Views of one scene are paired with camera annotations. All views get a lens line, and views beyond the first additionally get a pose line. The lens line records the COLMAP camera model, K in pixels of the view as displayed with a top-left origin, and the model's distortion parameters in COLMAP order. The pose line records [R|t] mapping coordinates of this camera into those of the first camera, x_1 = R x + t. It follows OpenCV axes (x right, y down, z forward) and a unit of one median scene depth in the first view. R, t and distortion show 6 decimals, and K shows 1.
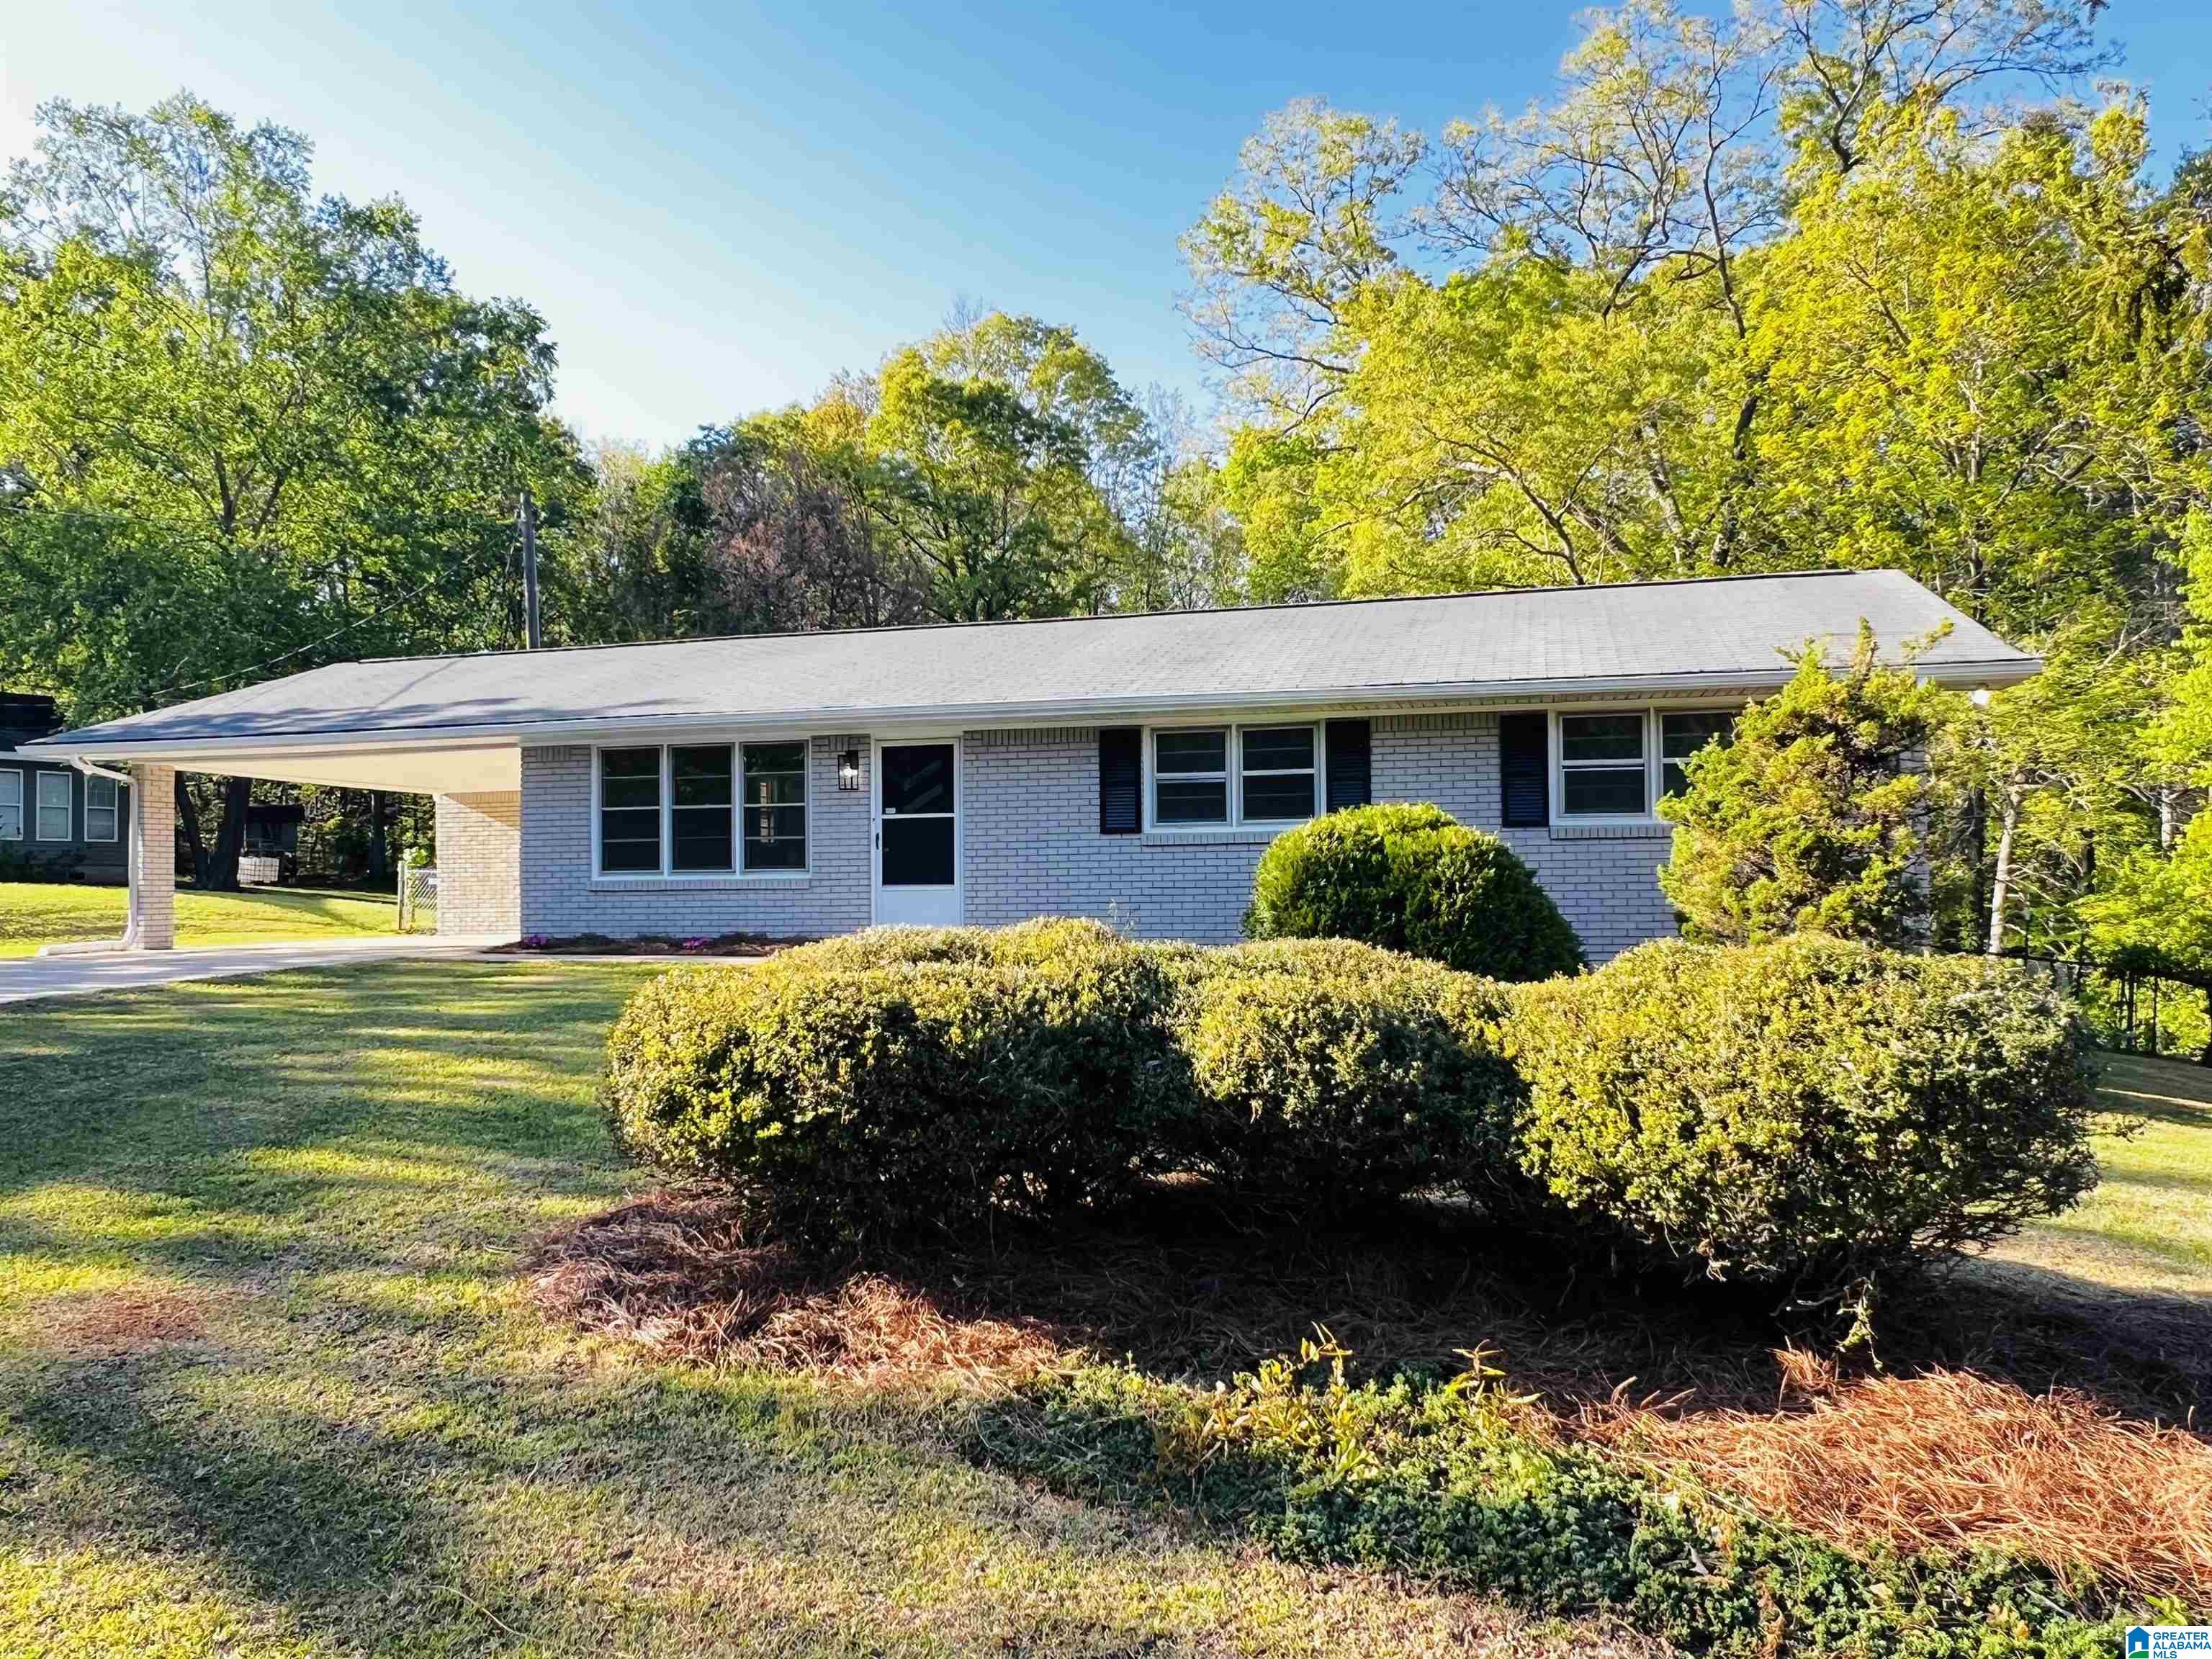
lens RADIAL K [[1546.5, 0, 1107.0], [0, 1546.5, 832.9], [0, 0, 1]] dist [-0.013201, 0.012439]
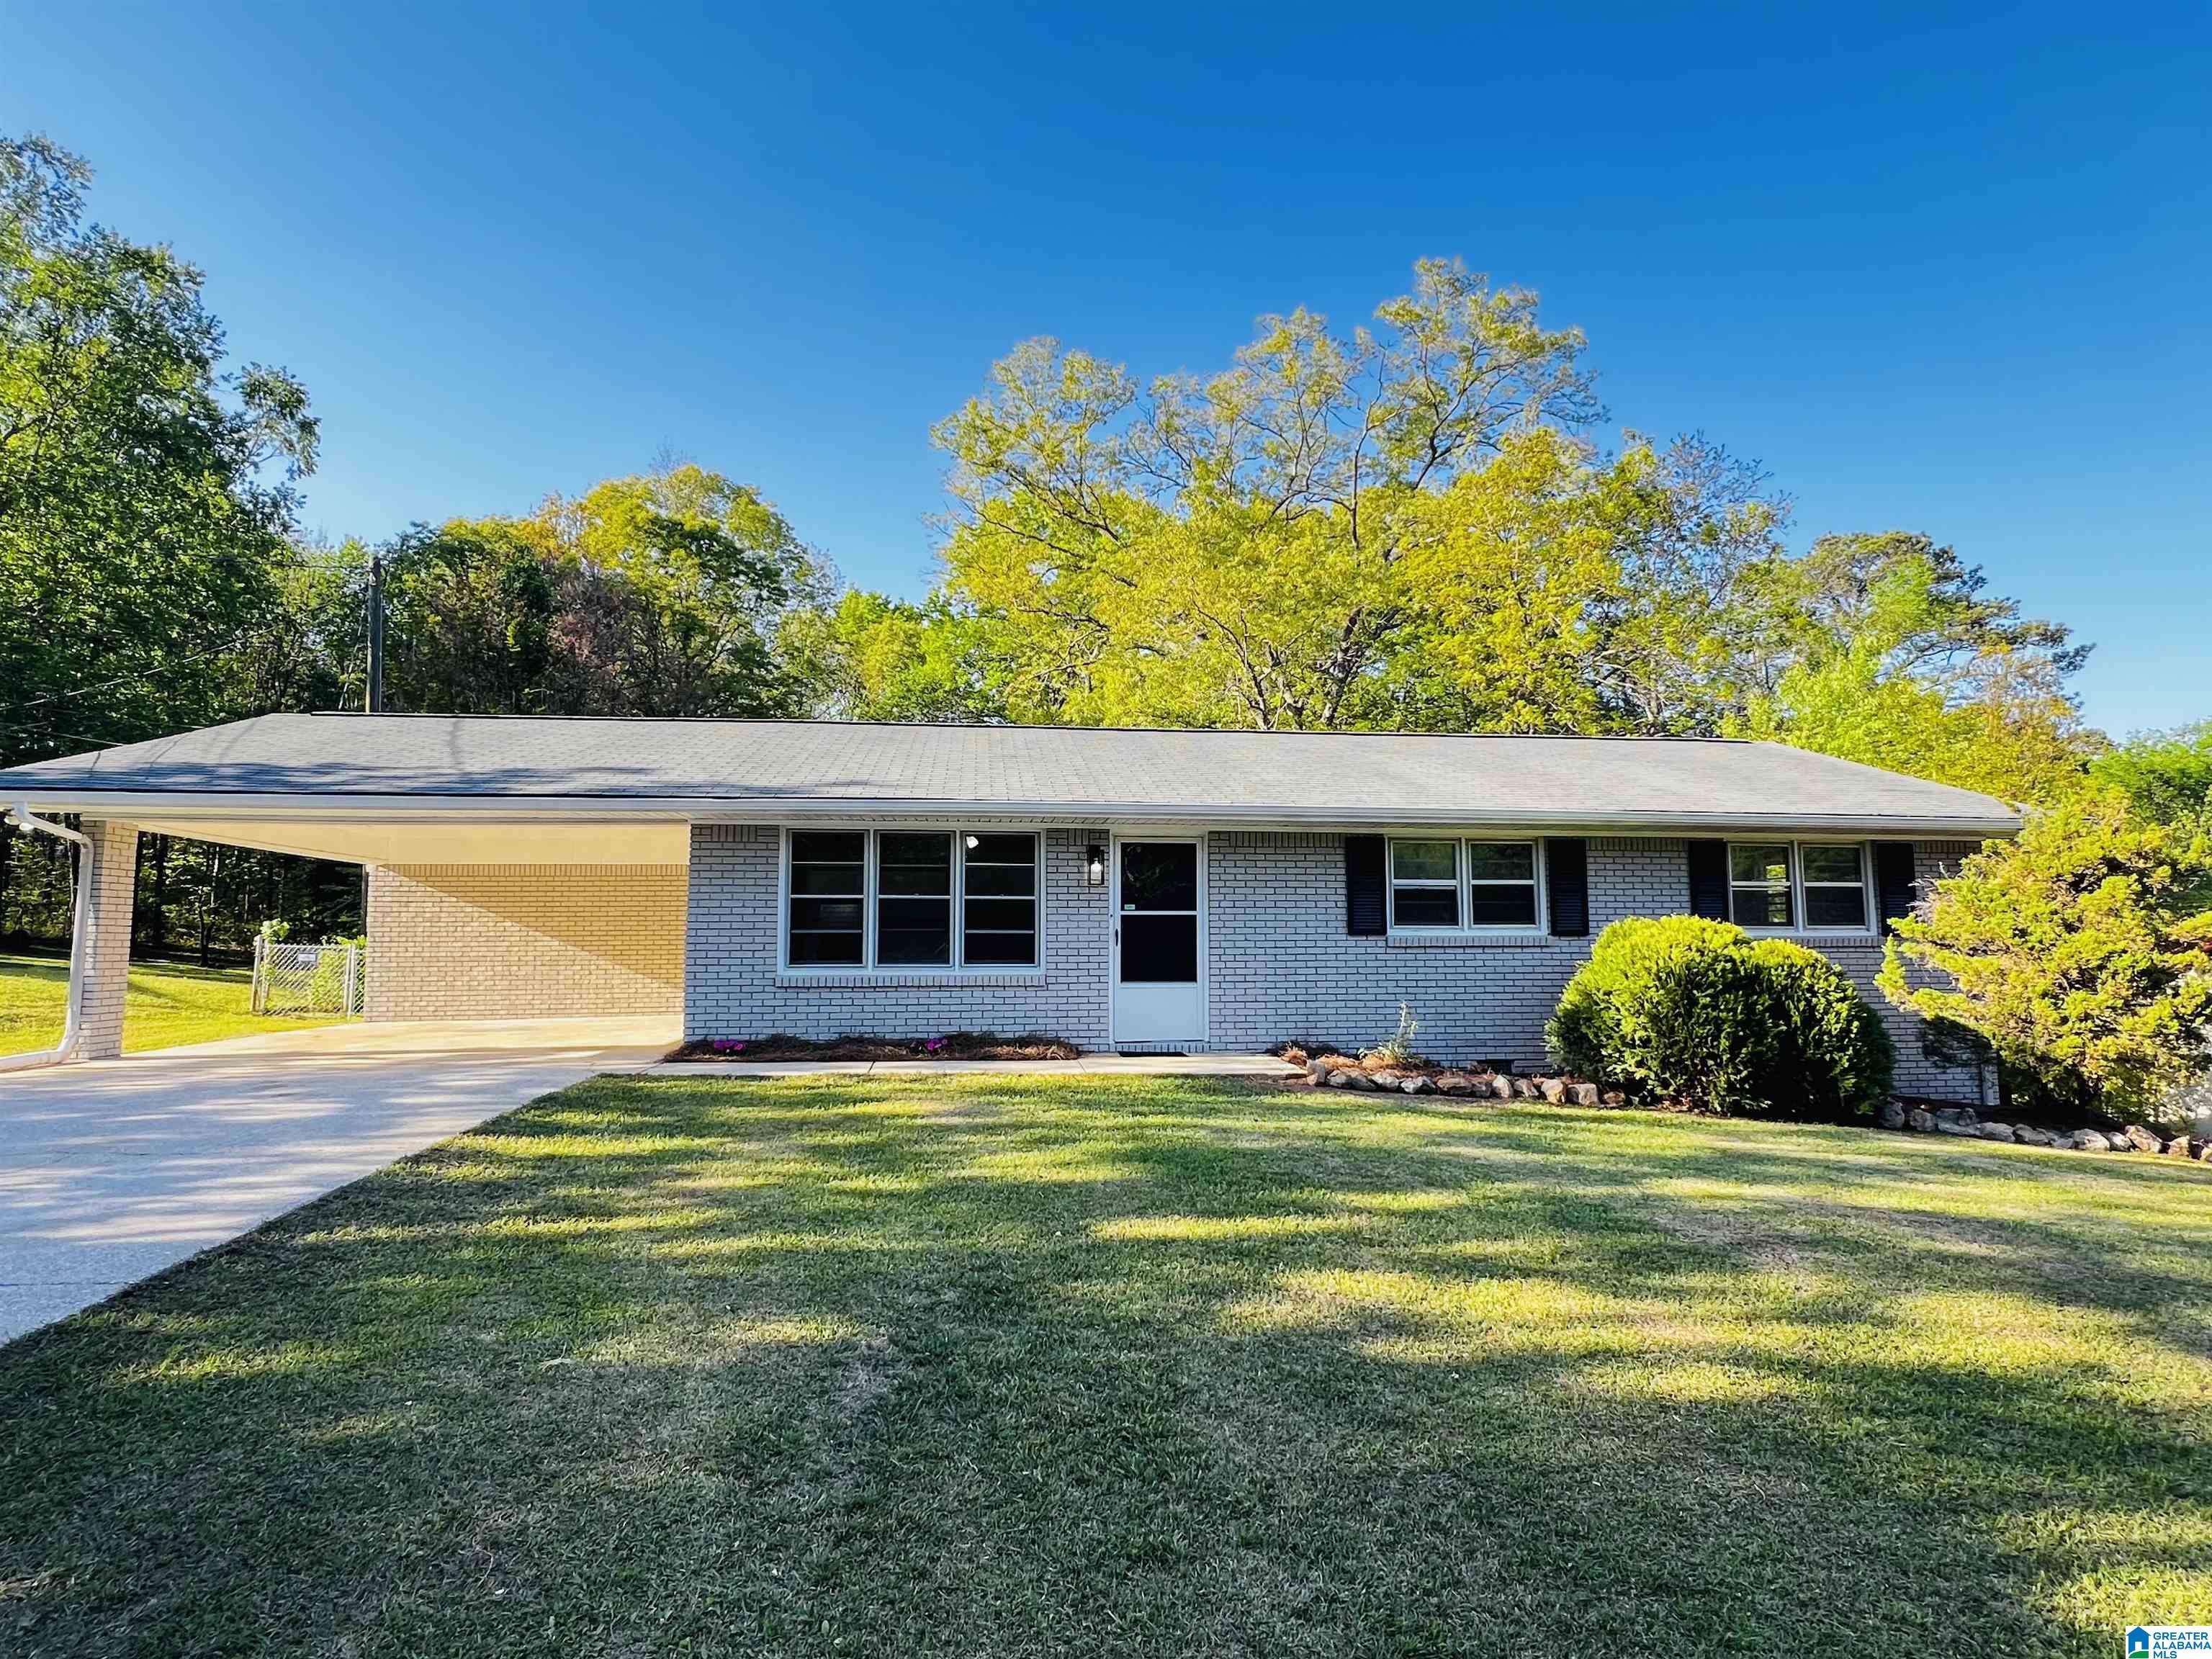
lens RADIAL K [[1159.2, 0, 1107.4], [0, 1159.2, 828.8], [0, 0, 1]] dist [-0.002799, -0.004918]
pose [[0.924788, 0.047117, 0.377554, -0.423202], [-0.022128, 0.997284, -0.070256, -0.011481], [-0.379839, 0.056617, 0.923318, 0.297970]]
